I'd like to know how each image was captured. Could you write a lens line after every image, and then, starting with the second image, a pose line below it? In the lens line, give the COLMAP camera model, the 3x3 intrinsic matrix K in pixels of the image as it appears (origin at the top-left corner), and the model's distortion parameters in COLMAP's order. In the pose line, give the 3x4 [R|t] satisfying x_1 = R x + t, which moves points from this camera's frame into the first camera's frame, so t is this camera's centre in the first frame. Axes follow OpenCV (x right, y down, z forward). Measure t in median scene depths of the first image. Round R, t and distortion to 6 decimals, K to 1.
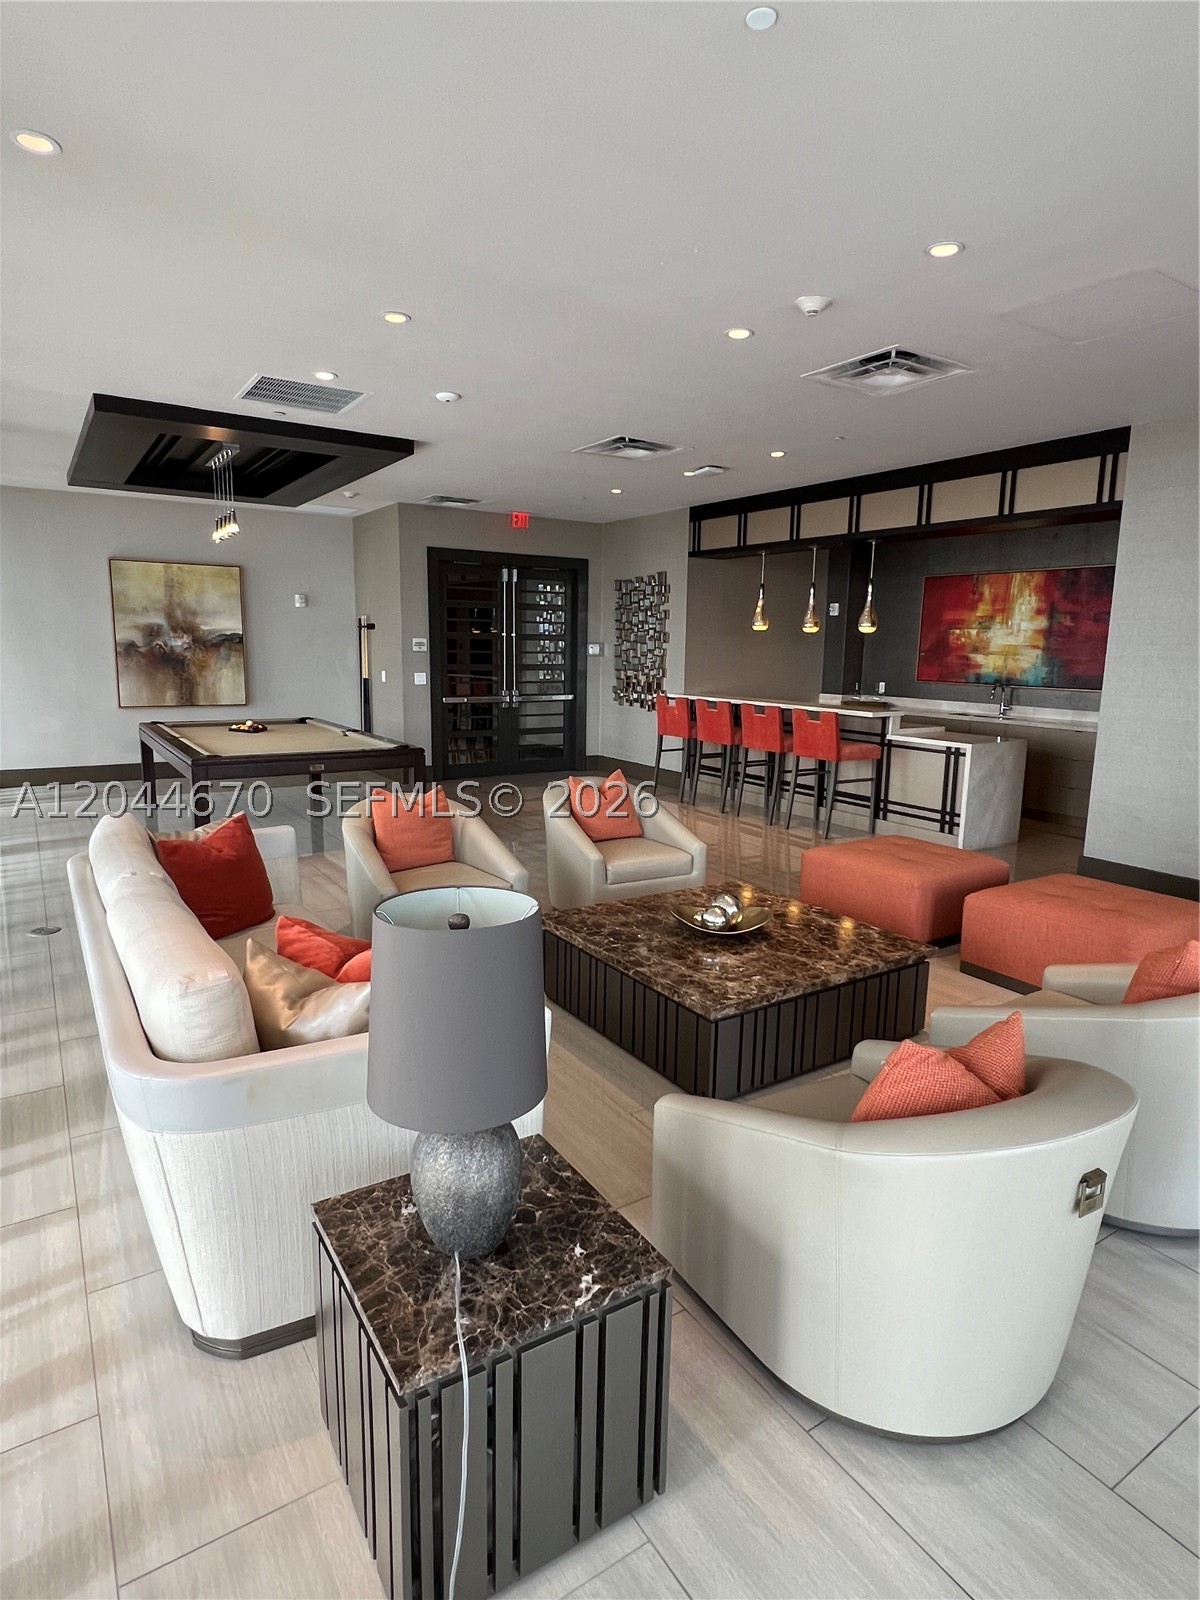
lens RADIAL K [[888.1, 0, 598.6], [0, 888.1, 796.6], [0, 0, 1]] dist [-0.003977, -0.000590]
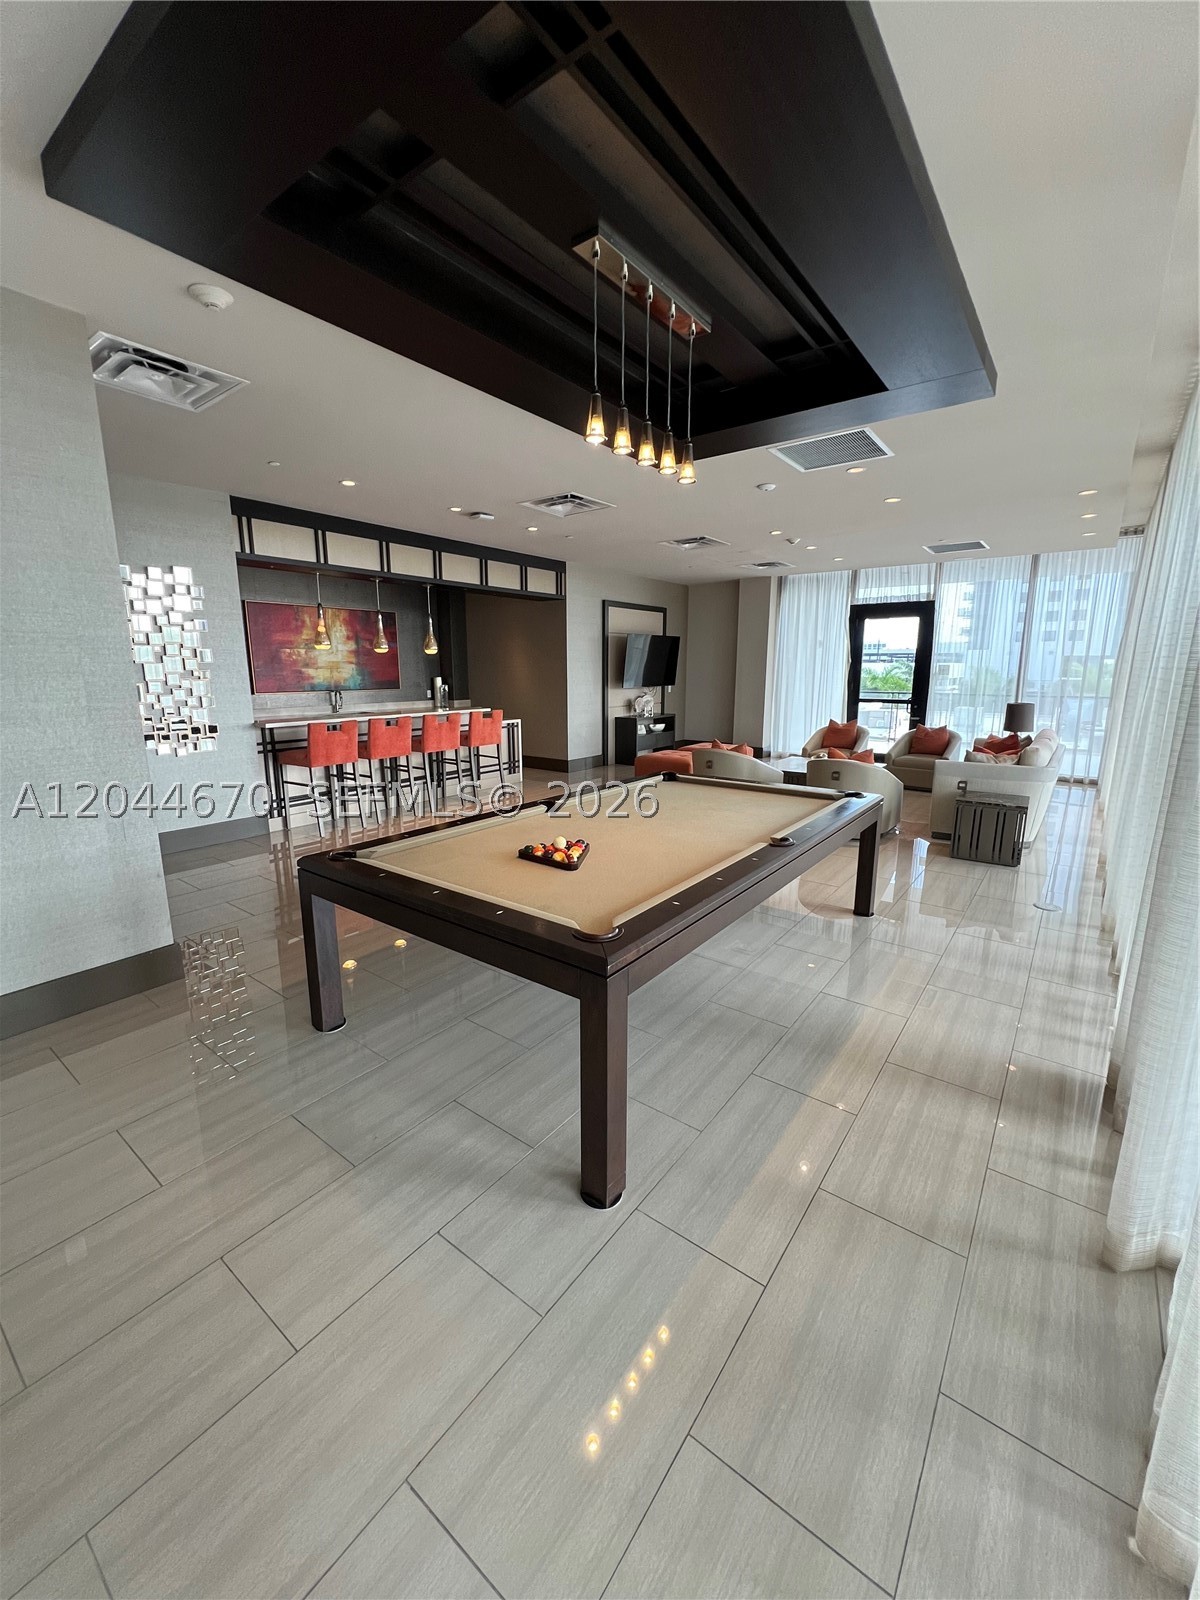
lens RADIAL K [[641.2, 0, 596.8], [0, 641.2, 801.0], [0, 0, 1]] dist [0.001924, 0.000092]
pose [[-0.342315, -0.211560, 0.915458, -0.660350], [0.154052, 0.948499, 0.276800, -0.184560], [-0.926870, 0.235781, -0.292094, 0.999244]]
